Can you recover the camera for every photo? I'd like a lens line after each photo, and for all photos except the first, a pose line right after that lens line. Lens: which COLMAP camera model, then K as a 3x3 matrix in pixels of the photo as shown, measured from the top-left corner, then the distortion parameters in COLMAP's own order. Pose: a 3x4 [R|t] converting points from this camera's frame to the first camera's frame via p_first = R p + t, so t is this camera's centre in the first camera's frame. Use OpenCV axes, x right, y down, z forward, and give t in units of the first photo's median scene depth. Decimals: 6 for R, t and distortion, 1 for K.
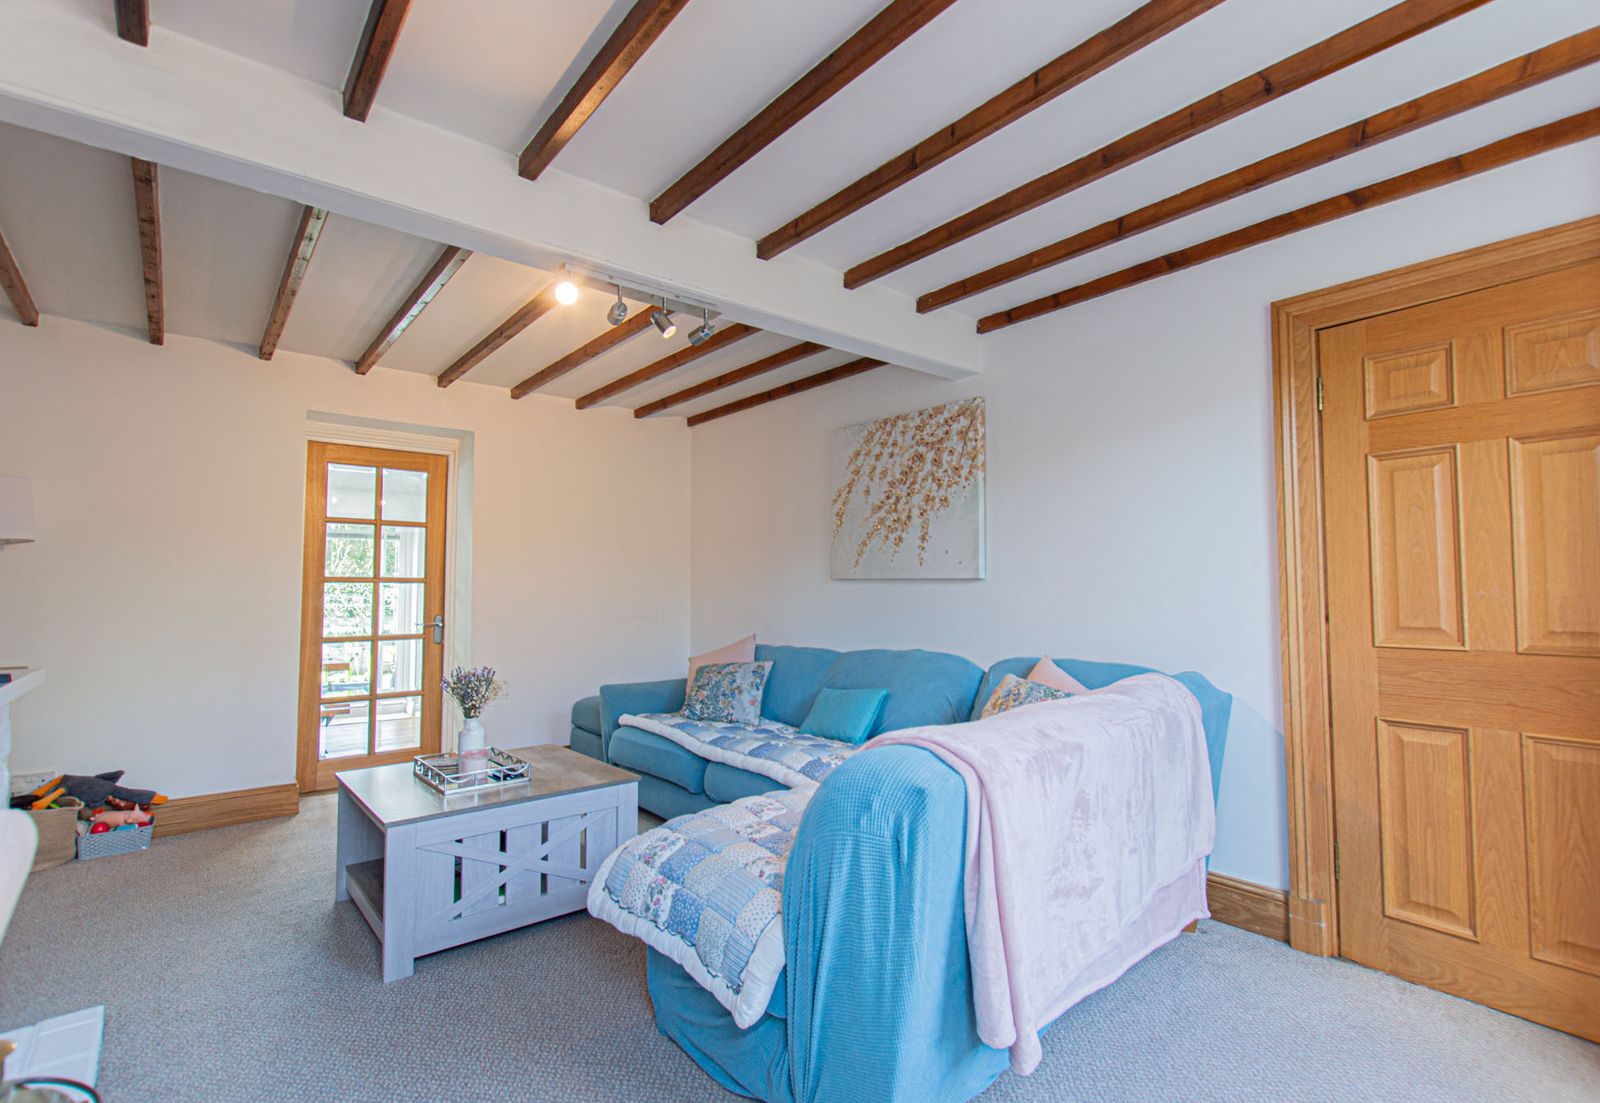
lens RADIAL K [[750.3, 0, 800.8], [0, 750.3, 552.3], [0, 0, 1]] dist [-0.001751, -0.001979]
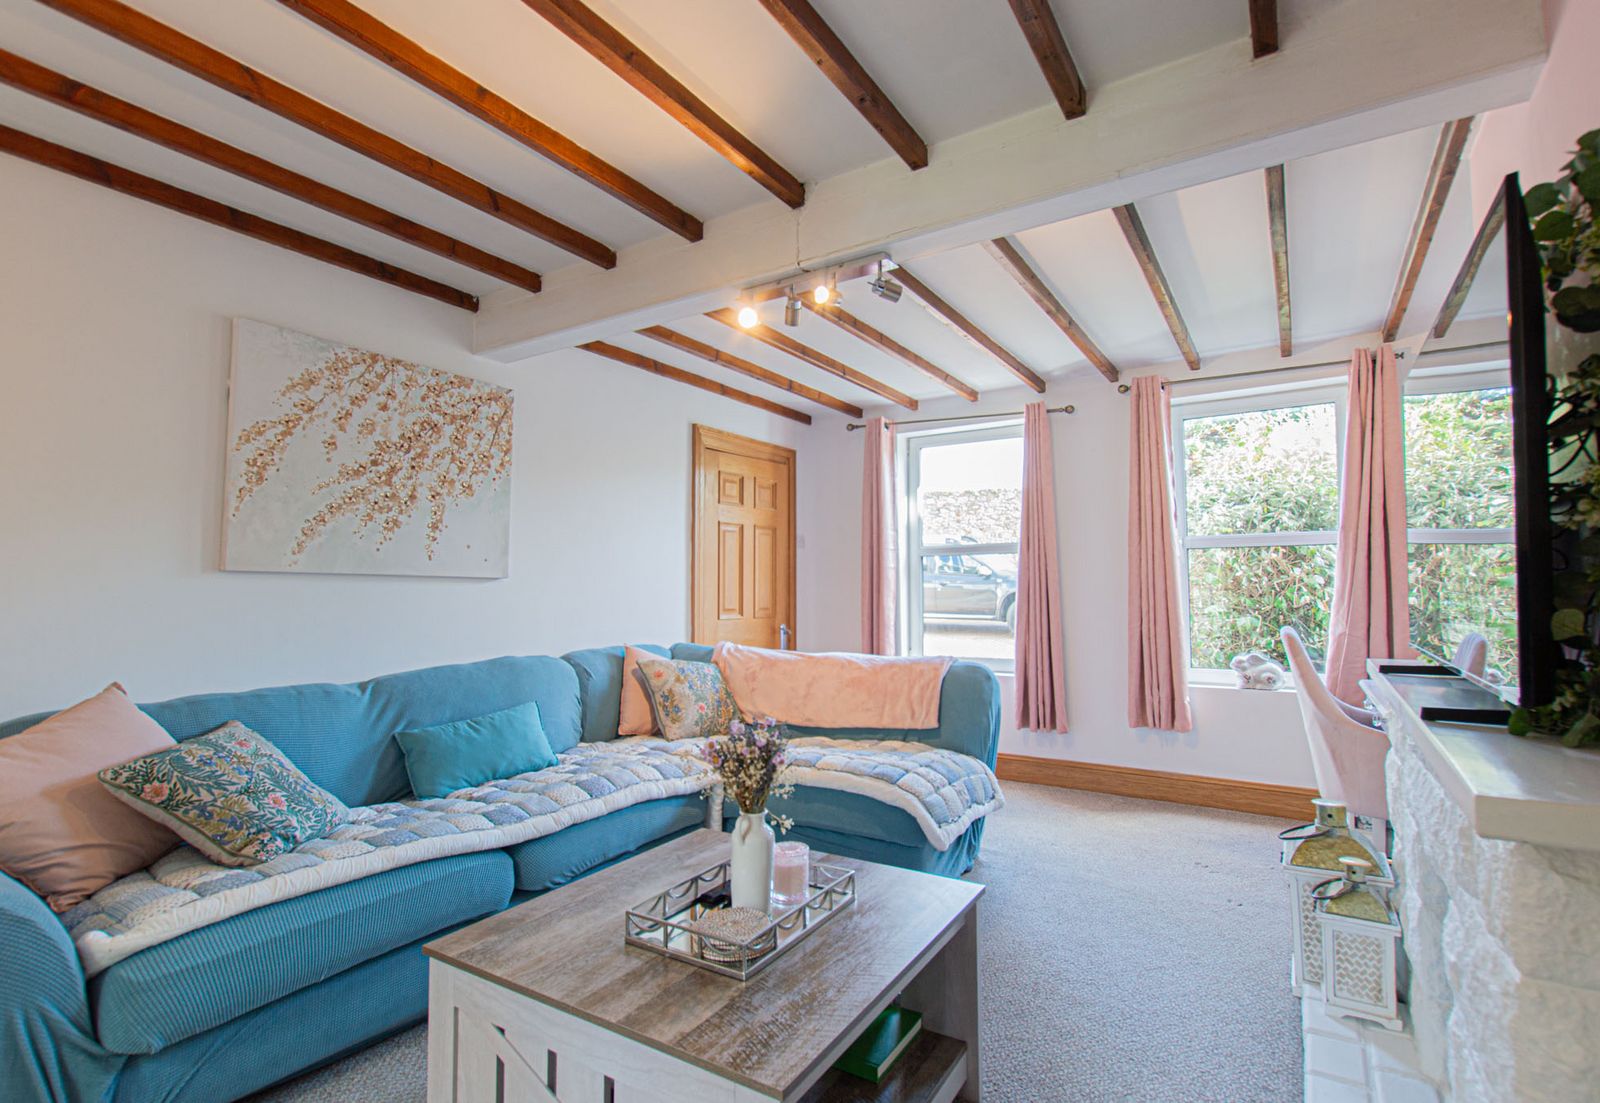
lens RADIAL K [[750.3, 0, 802.4], [0, 750.3, 555.9], [0, 0, 1]] dist [-0.001751, -0.001979]
pose [[-0.291128, 0.045955, 0.955580, -0.724289], [-0.050495, 0.996715, -0.063317, 0.043865], [-0.955351, -0.066686, -0.287851, 0.840240]]
